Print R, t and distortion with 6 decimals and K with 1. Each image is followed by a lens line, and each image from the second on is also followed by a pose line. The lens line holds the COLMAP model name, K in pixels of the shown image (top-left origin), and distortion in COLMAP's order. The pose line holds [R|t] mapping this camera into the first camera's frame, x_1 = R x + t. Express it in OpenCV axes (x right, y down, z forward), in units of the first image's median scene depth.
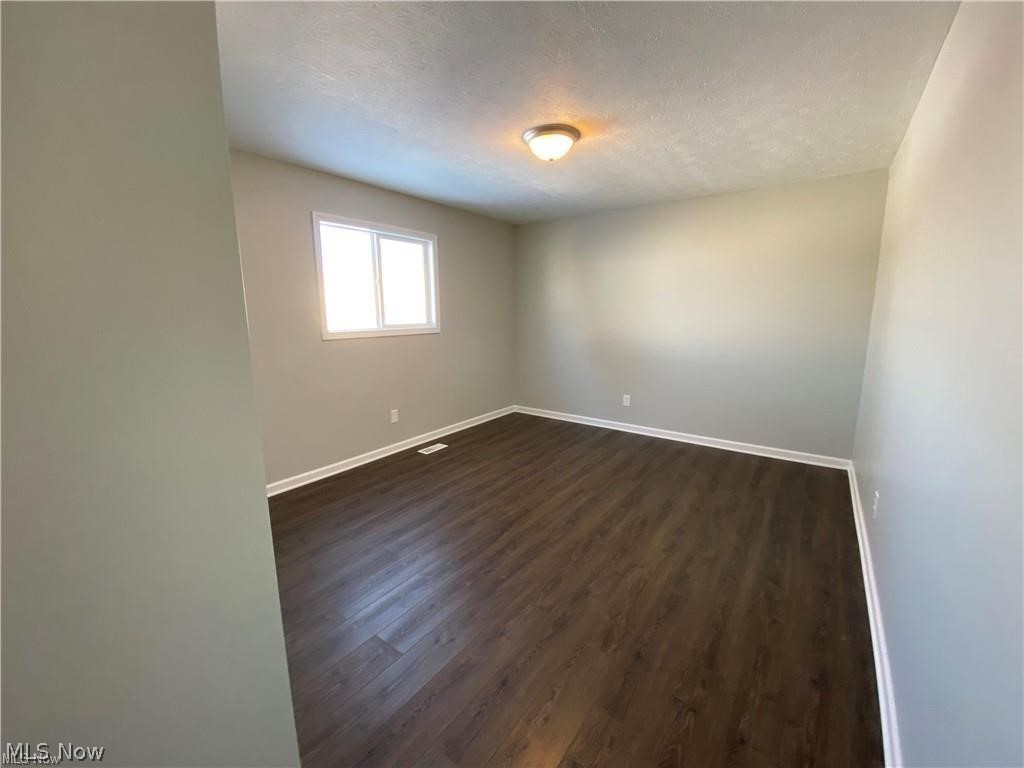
lens RADIAL K [[414.6, 0, 511.0], [0, 414.6, 380.2], [0, 0, 1]] dist [0.016809, -0.016915]
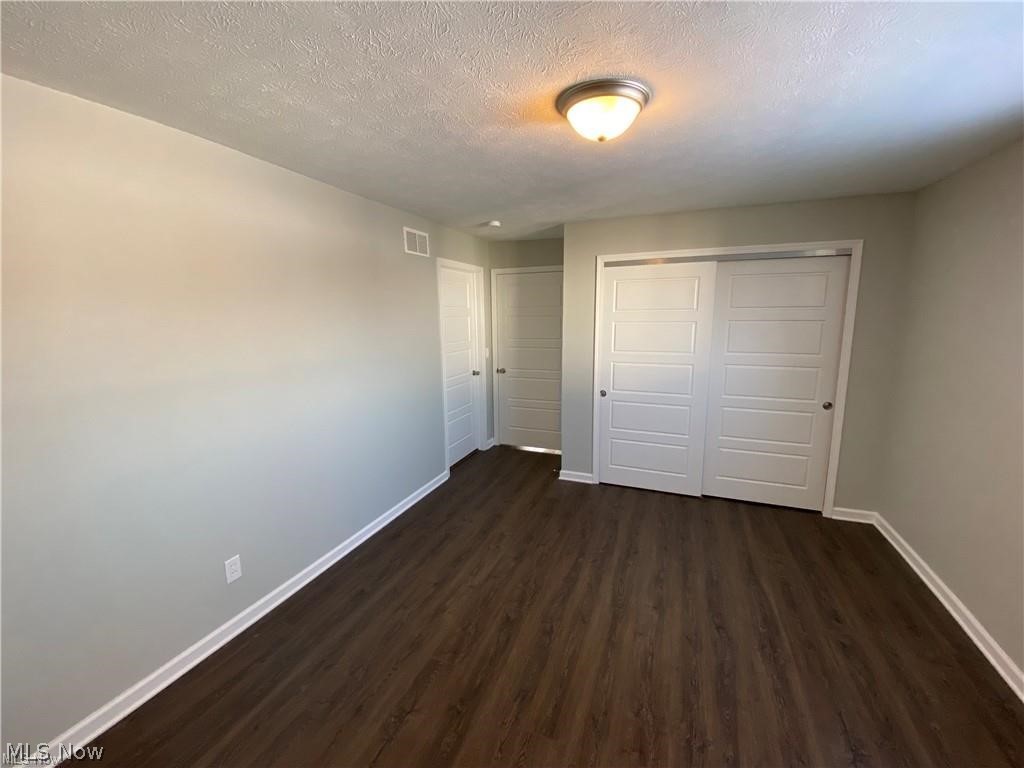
lens RADIAL K [[414.6, 0, 511.0], [0, 414.6, 380.2], [0, 0, 1]] dist [0.016809, -0.016915]
pose [[-0.967406, 0.064463, -0.244888, 0.391559], [-0.022537, 0.941301, 0.336816, -0.392808], [0.252225, 0.331357, -0.909167, 1.615015]]
